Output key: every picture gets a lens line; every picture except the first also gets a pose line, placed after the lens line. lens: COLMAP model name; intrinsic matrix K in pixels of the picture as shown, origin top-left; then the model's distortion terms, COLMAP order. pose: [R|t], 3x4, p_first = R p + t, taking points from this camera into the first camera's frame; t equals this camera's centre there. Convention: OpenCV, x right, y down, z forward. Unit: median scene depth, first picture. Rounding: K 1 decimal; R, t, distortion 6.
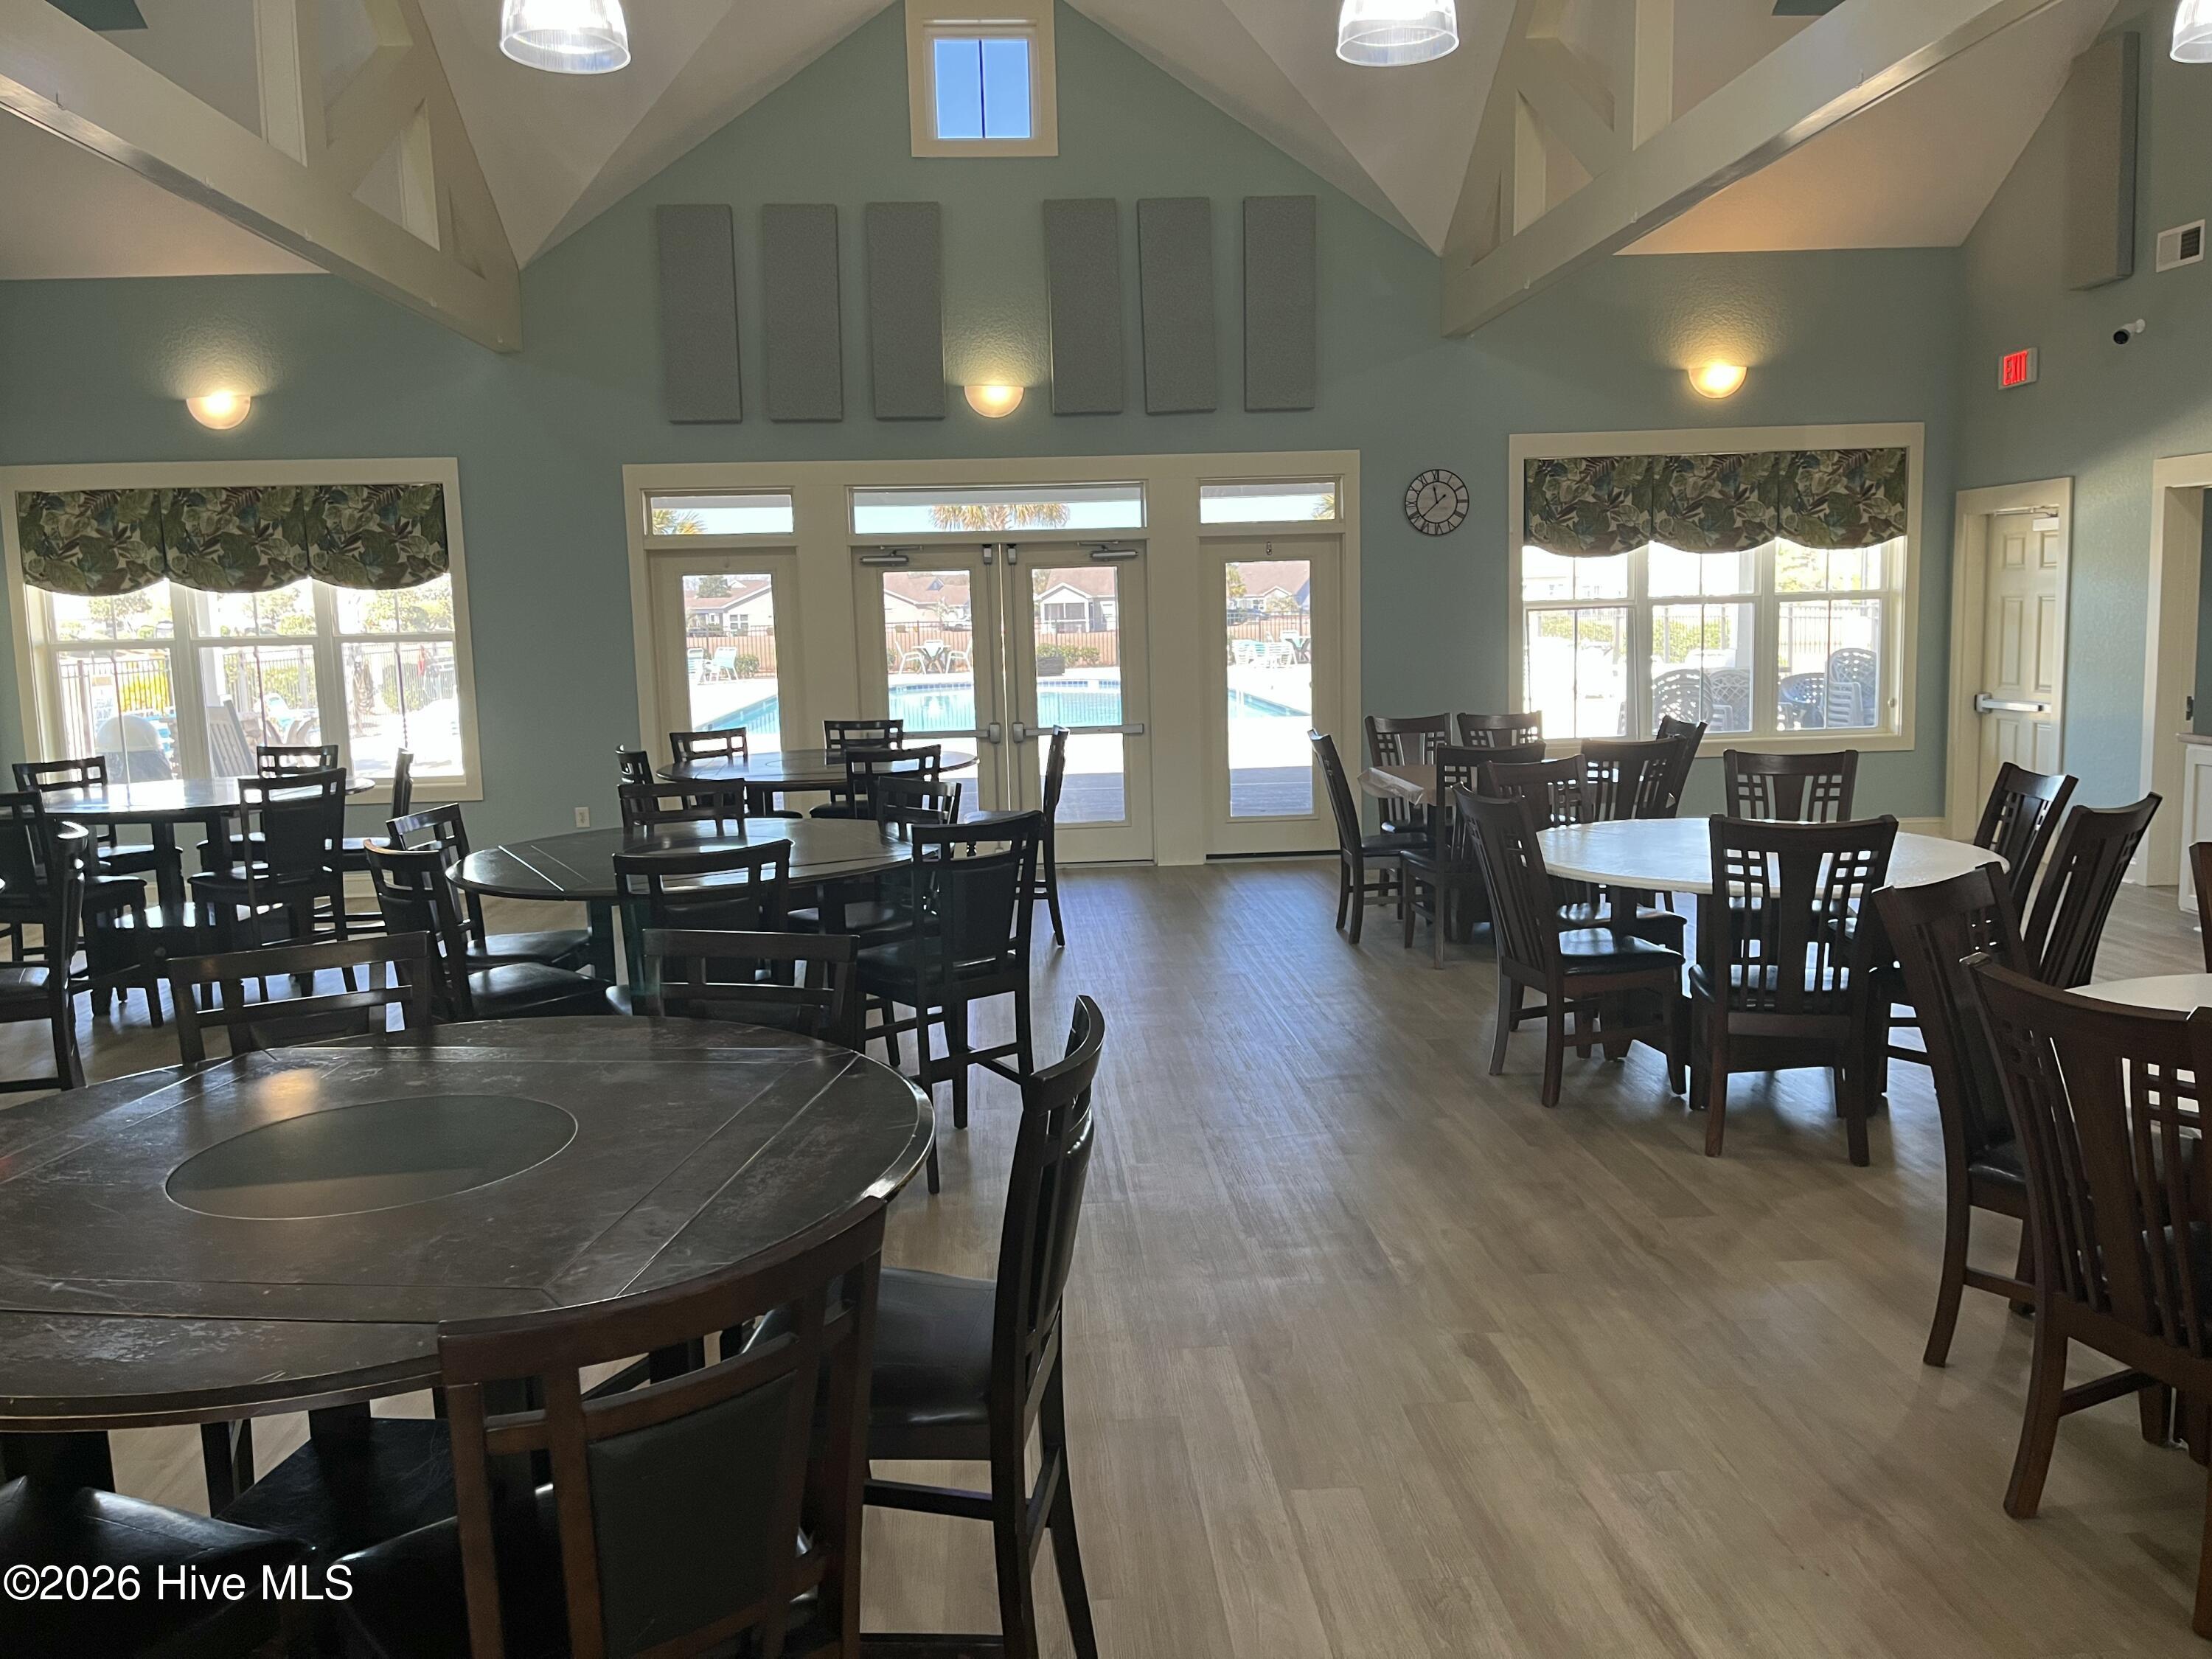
lens RADIAL K [[1684.9, 0, 1116.7], [0, 1684.9, 812.0], [0, 0, 1]] dist [0.077391, -0.107708]
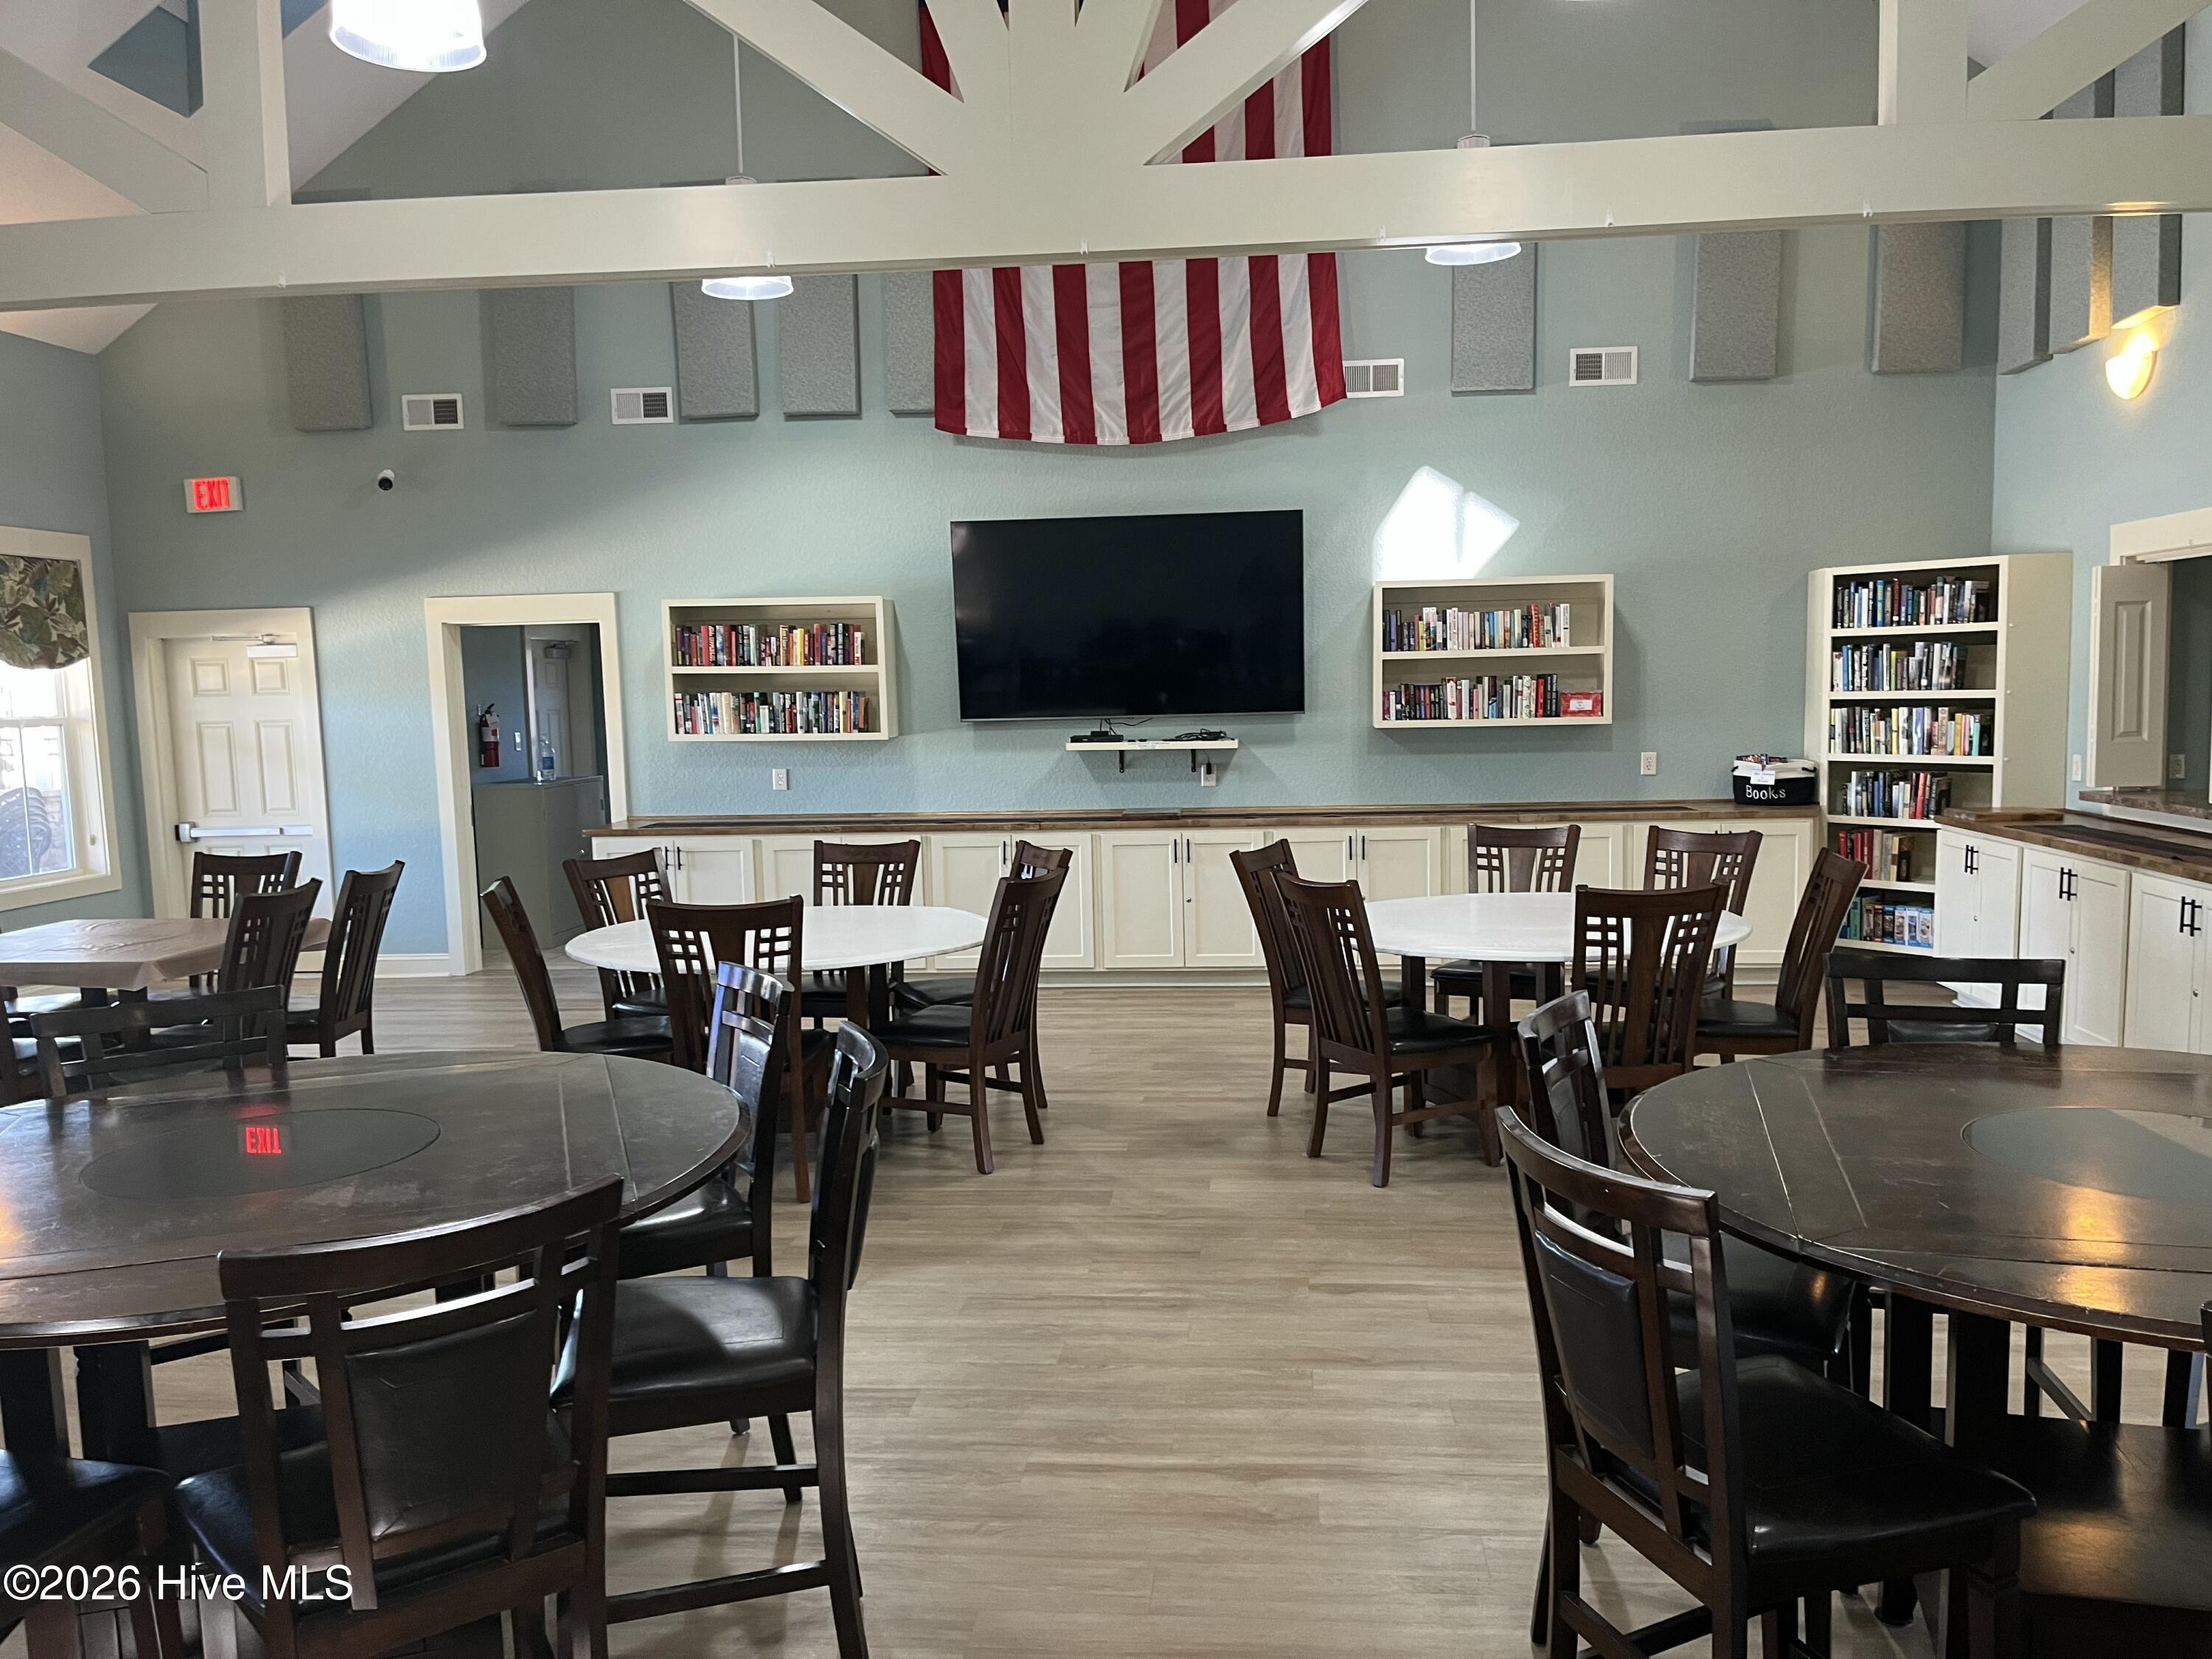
lens RADIAL K [[1689.1, 0, 1108.6], [0, 1689.1, 831.1], [0, 0, 1]] dist [0.077448, -0.109063]
pose [[0.156572, -0.061101, 0.985775, -0.476073], [0.139321, 0.989471, 0.039201, -0.039441], [-0.977791, 0.131201, 0.163436, 0.435130]]
